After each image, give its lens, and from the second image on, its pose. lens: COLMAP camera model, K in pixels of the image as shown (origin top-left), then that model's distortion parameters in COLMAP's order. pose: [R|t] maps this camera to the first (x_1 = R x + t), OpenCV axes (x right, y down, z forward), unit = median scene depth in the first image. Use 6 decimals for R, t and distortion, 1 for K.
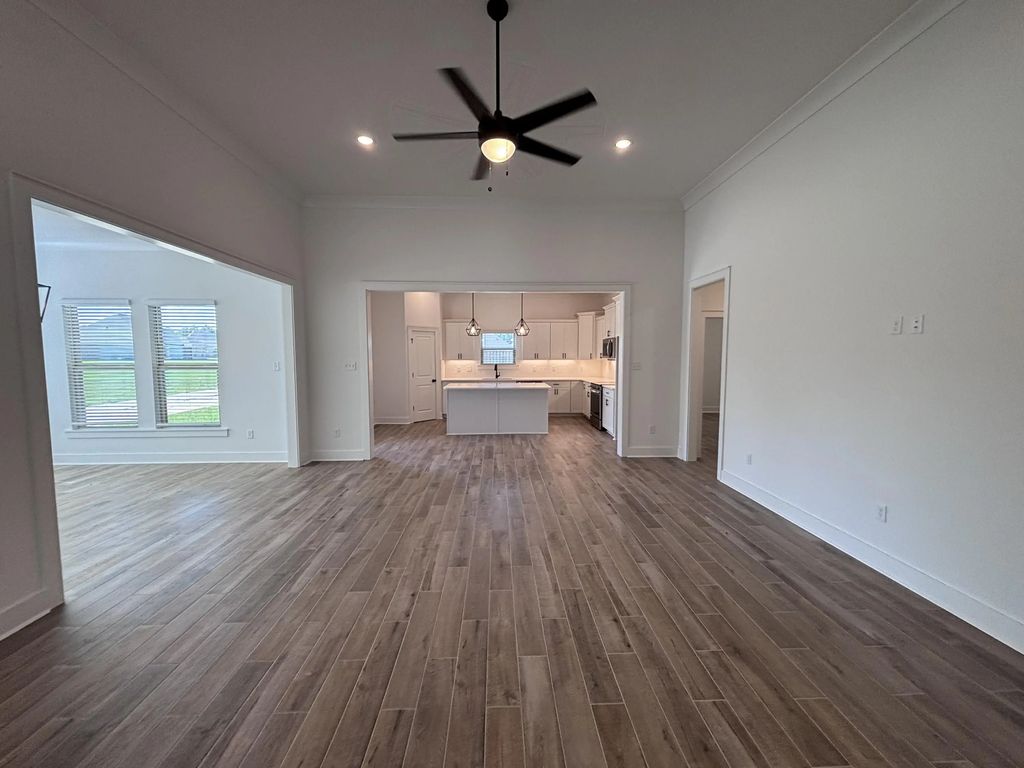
lens RADIAL K [[414.1, 0, 511.1], [0, 414.1, 381.1], [0, 0, 1]] dist [0.002111, 0.000359]
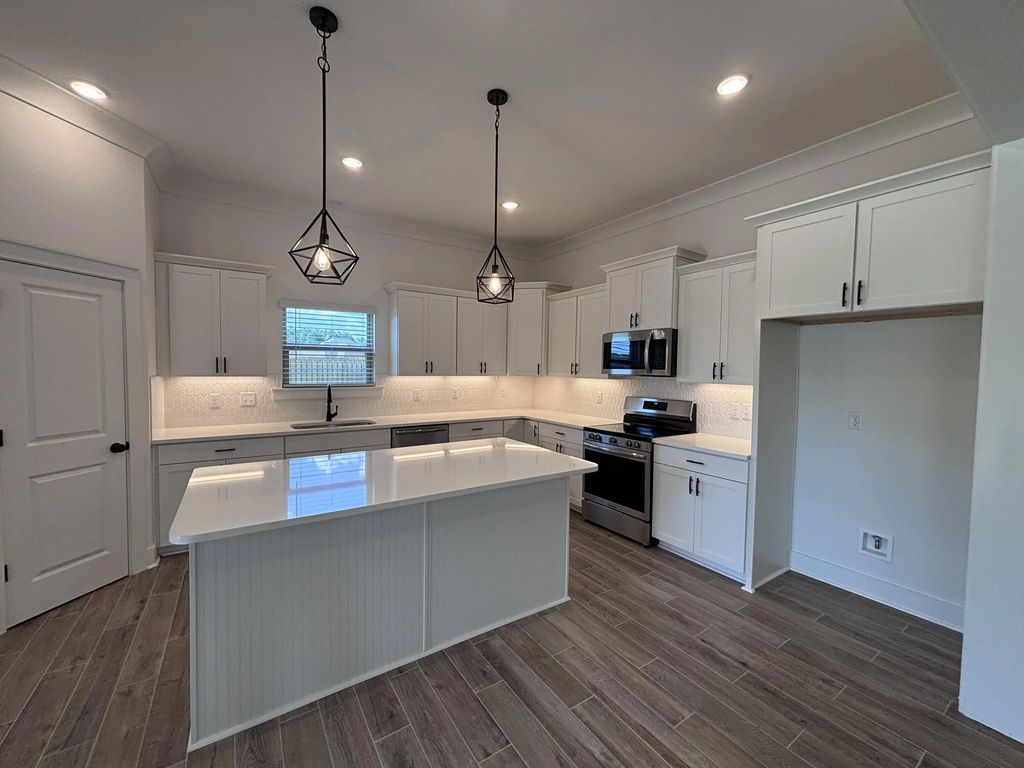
lens RADIAL K [[414.1, 0, 511.5], [0, 414.1, 382.7], [0, 0, 1]] dist [0.002111, 0.000359]
pose [[0.850840, -0.005994, 0.525391, -0.193699], [0.019202, 0.999622, -0.019691, -0.065810], [-0.525075, 0.026842, 0.850633, 1.123873]]
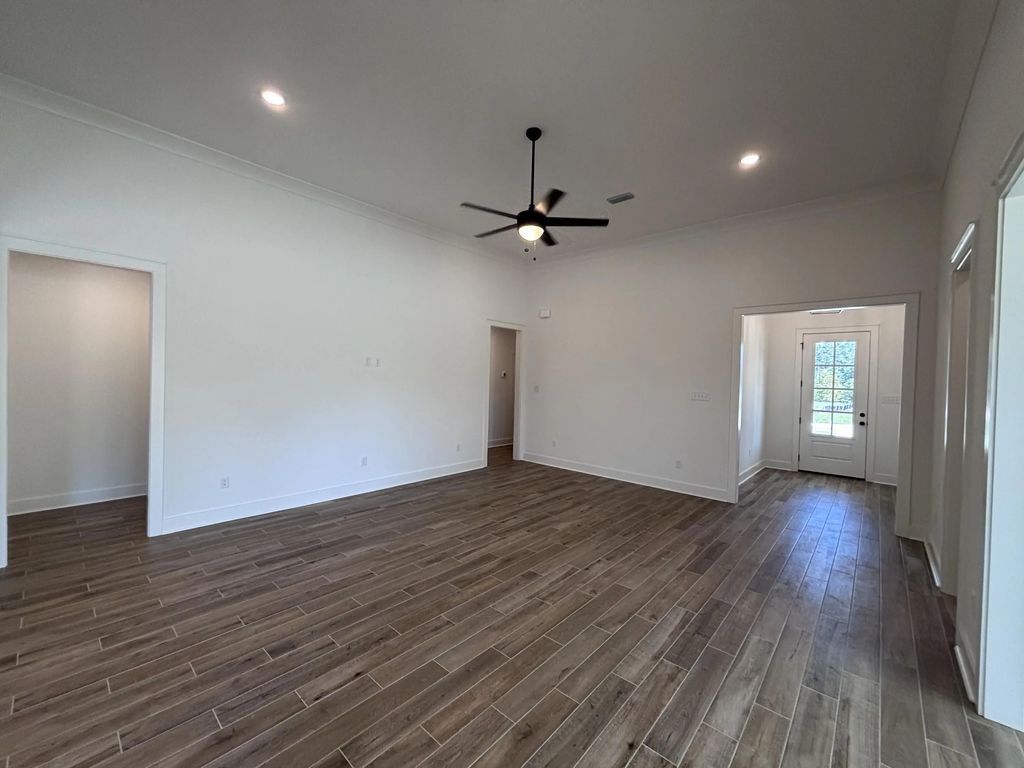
lens RADIAL K [[414.1, 0, 508.8], [0, 414.1, 386.0], [0, 0, 1]] dist [0.002111, 0.000359]
pose [[-0.718339, -0.031715, 0.694970, -0.479098], [0.023042, 0.997328, 0.069330, -0.073999], [-0.695312, 0.065816, -0.715688, 1.049830]]
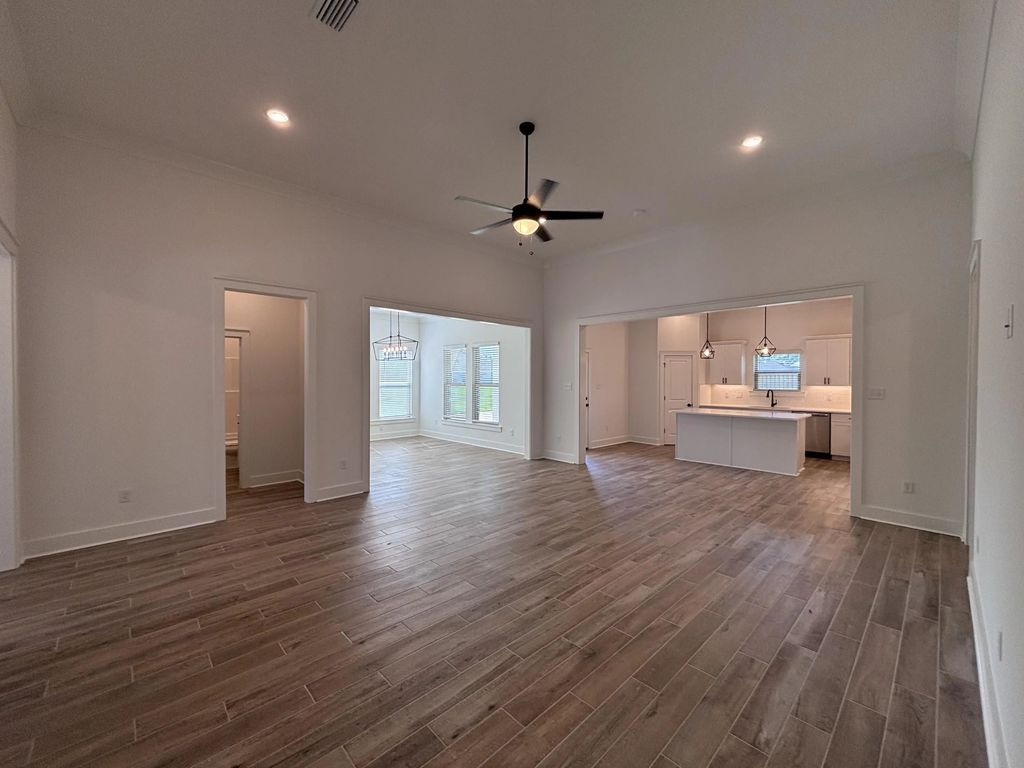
lens RADIAL K [[414.1, 0, 512.0], [0, 414.1, 382.0], [0, 0, 1]] dist [0.002111, 0.000359]
pose [[0.667785, 0.011332, -0.744268, 0.490981], [-0.055270, 0.997879, -0.034396, 0.003187], [0.742300, 0.064105, 0.666994, 0.043492]]
